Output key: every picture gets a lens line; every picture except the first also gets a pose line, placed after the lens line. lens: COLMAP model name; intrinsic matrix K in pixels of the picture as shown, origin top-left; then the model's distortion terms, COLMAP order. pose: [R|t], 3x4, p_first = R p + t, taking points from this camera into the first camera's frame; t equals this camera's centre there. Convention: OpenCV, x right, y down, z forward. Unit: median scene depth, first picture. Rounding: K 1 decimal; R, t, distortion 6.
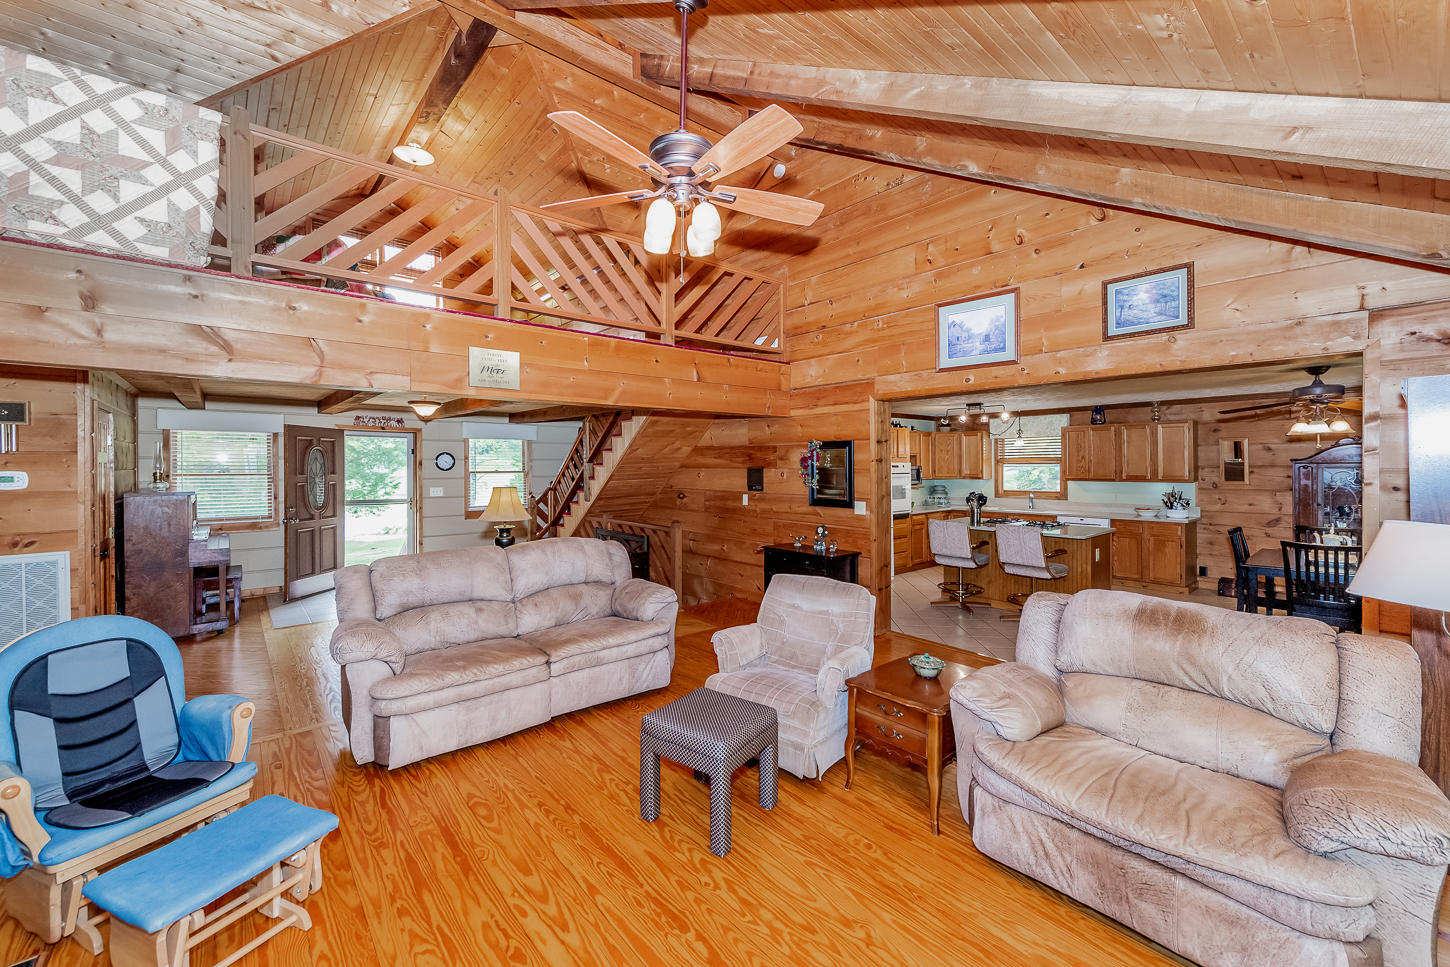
lens RADIAL K [[586.9, 0, 708.5], [0, 586.9, 466.2], [0, 0, 1]] dist [0.000298, 0.000094]
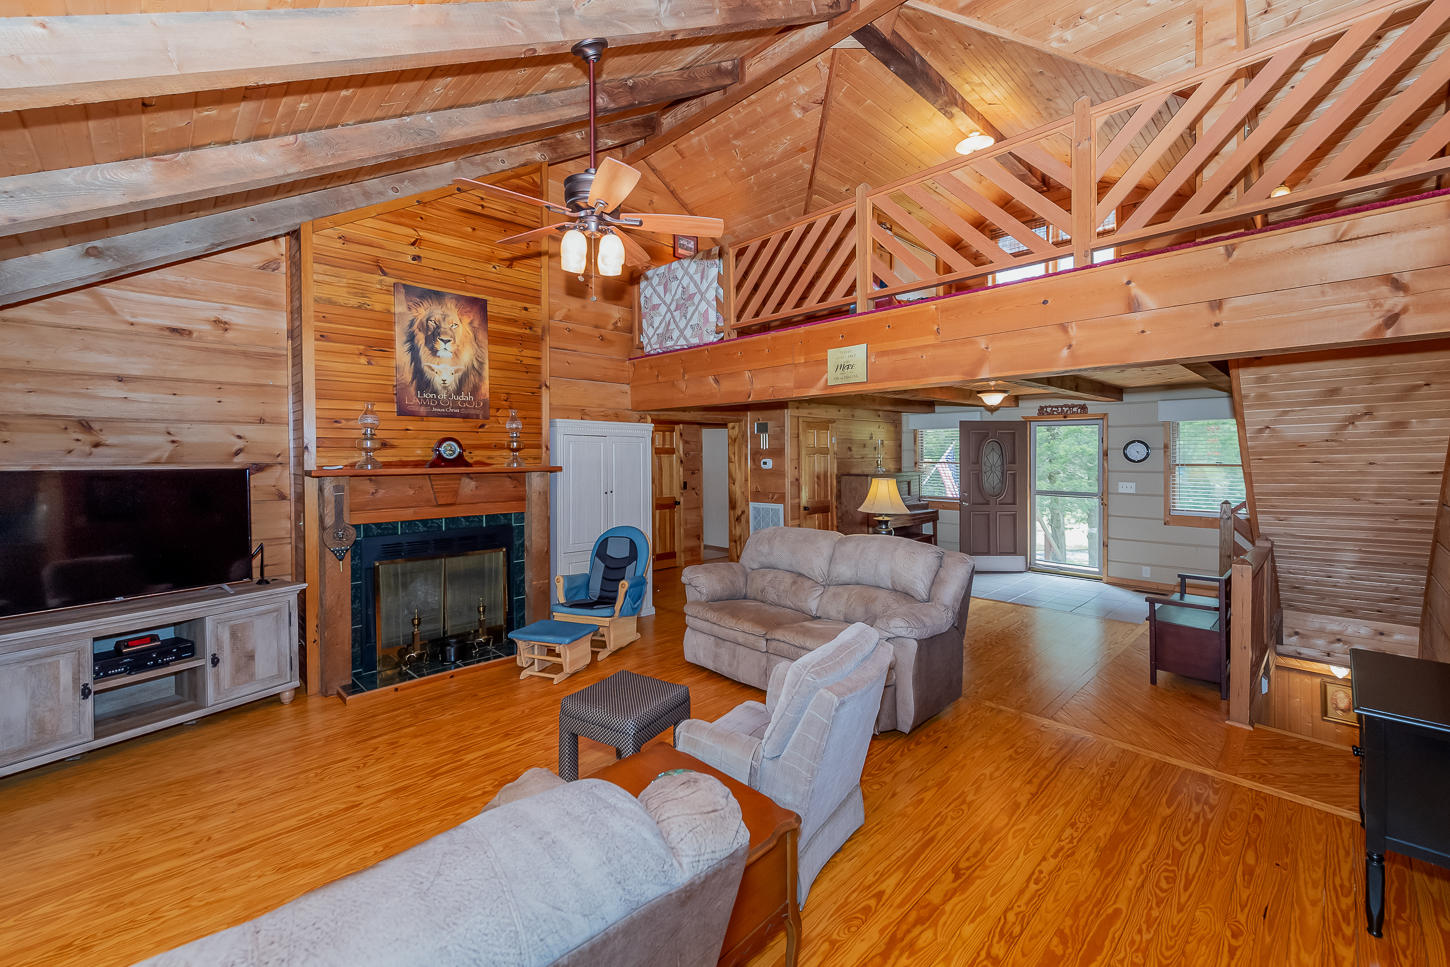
lens RADIAL K [[586.9, 0, 708.5], [0, 586.9, 466.2], [0, 0, 1]] dist [0.000298, 0.000094]
pose [[0.058969, 0.020108, -0.998057, 0.479213], [-0.000581, 0.999798, 0.020109, -0.004806], [0.998260, -0.000606, 0.058969, 0.492097]]
